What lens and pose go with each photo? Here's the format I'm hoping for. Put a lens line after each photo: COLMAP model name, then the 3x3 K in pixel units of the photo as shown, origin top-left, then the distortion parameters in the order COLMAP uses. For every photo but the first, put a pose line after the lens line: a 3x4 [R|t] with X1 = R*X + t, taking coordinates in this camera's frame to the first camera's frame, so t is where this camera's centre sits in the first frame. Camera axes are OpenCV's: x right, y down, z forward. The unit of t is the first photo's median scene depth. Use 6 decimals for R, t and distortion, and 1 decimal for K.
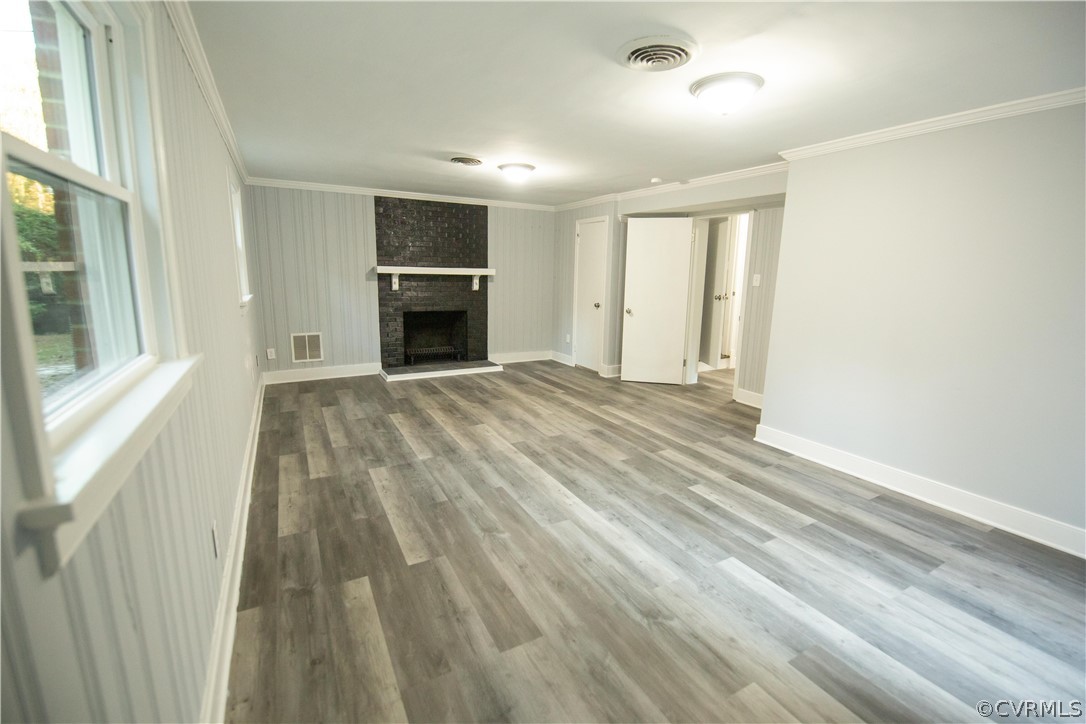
lens RADIAL K [[472.3, 0, 555.2], [0, 472.3, 348.8], [0, 0, 1]] dist [-0.020678, -0.000786]
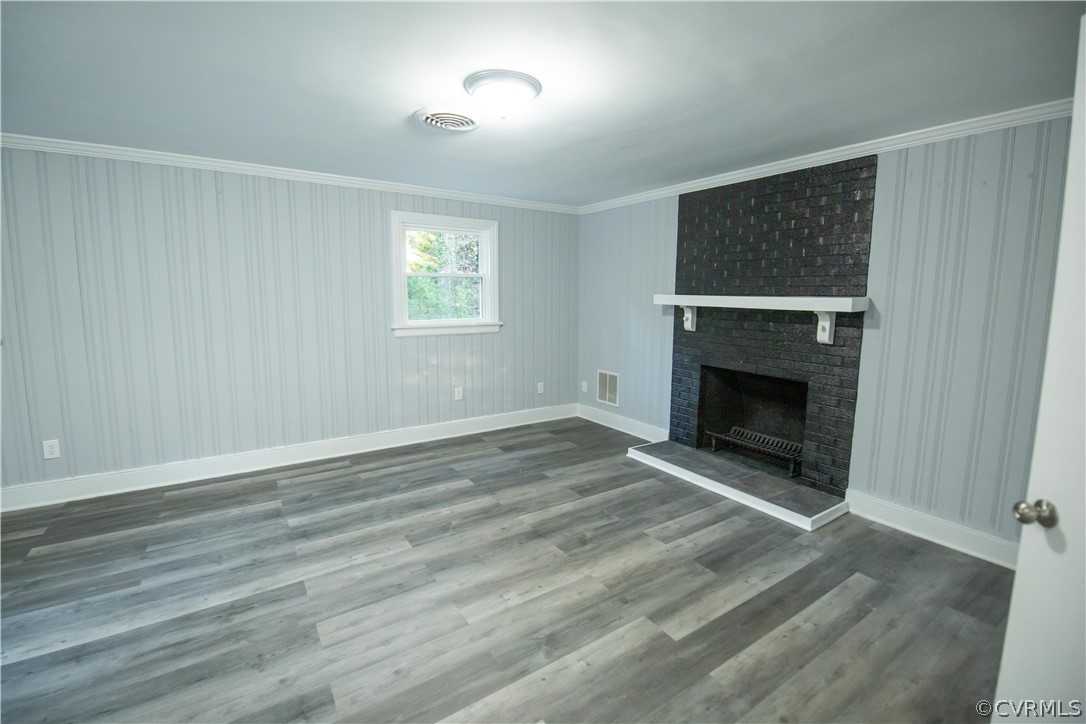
lens RADIAL K [[472.3, 0, 555.2], [0, 472.3, 348.8], [0, 0, 1]] dist [-0.020678, -0.000786]
pose [[0.068493, 0.098659, -0.992761, 0.435527], [-0.170899, 0.981550, 0.085754, -0.175042], [0.982905, 0.163788, 0.084090, 1.076380]]
